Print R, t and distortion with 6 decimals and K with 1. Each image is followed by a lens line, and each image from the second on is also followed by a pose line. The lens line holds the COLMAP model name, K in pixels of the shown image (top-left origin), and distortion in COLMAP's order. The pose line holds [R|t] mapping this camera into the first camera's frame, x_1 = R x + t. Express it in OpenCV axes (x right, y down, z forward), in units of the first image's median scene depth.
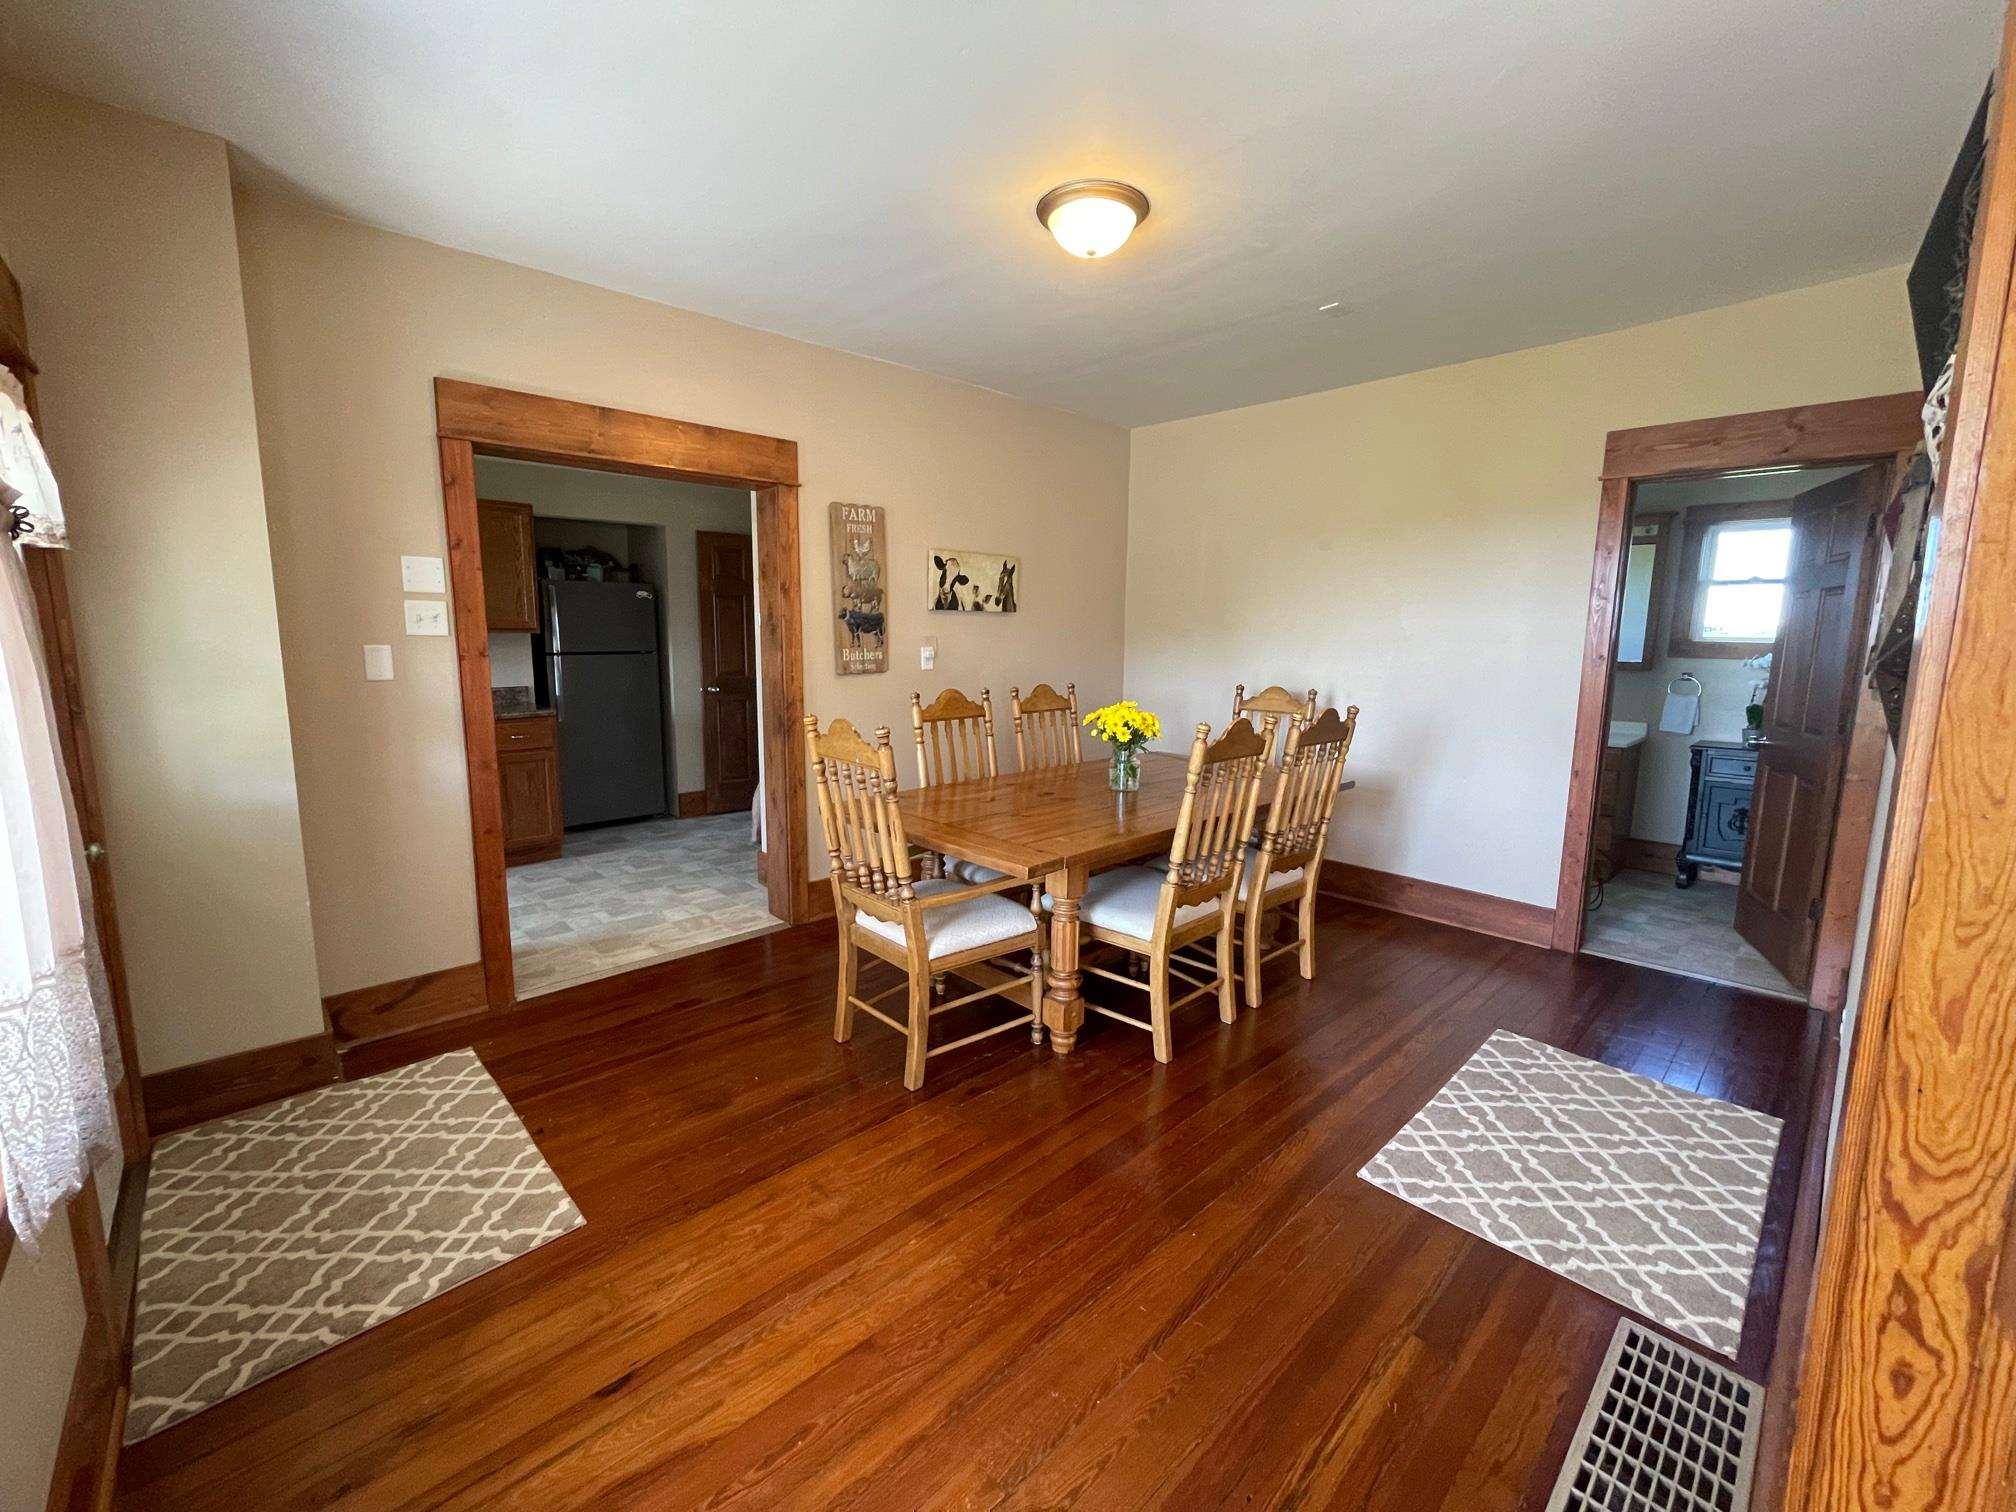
lens RADIAL K [[819.2, 0, 1010.6], [0, 819.2, 749.4], [0, 0, 1]] dist [-0.000529, -0.000049]
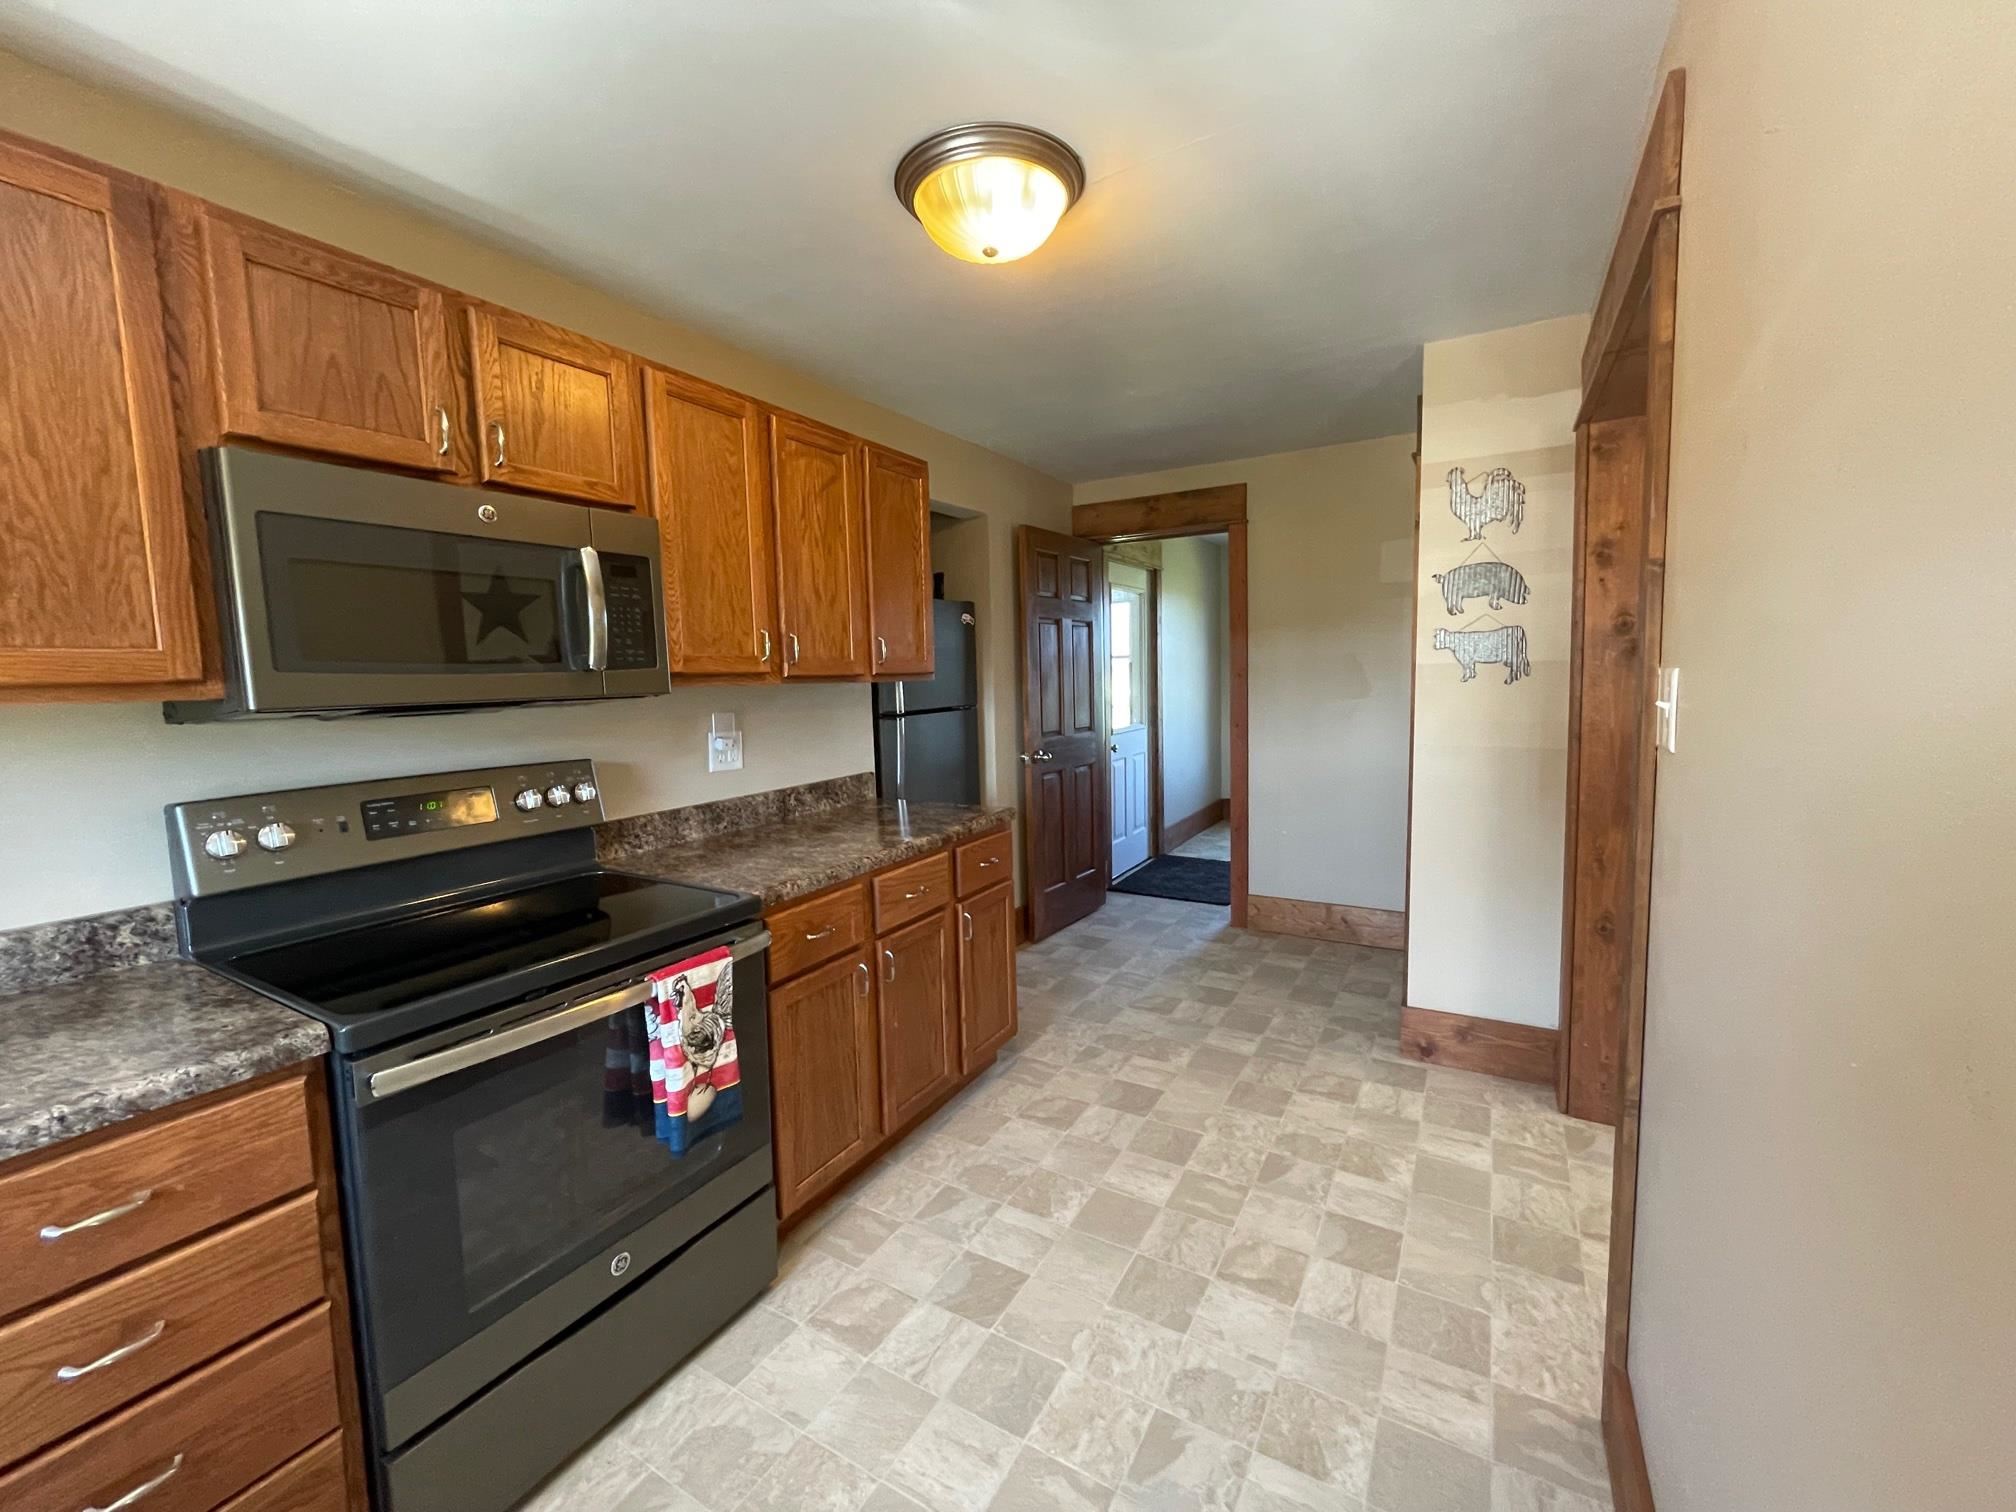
lens RADIAL K [[819.2, 0, 1010.6], [0, 819.2, 749.4], [0, 0, 1]] dist [-0.000529, -0.000049]
pose [[0.954645, -0.057989, 0.292045, -0.788292], [0.074289, 0.996220, -0.045025, -0.067569], [-0.288330, 0.064679, 0.955344, 0.488863]]
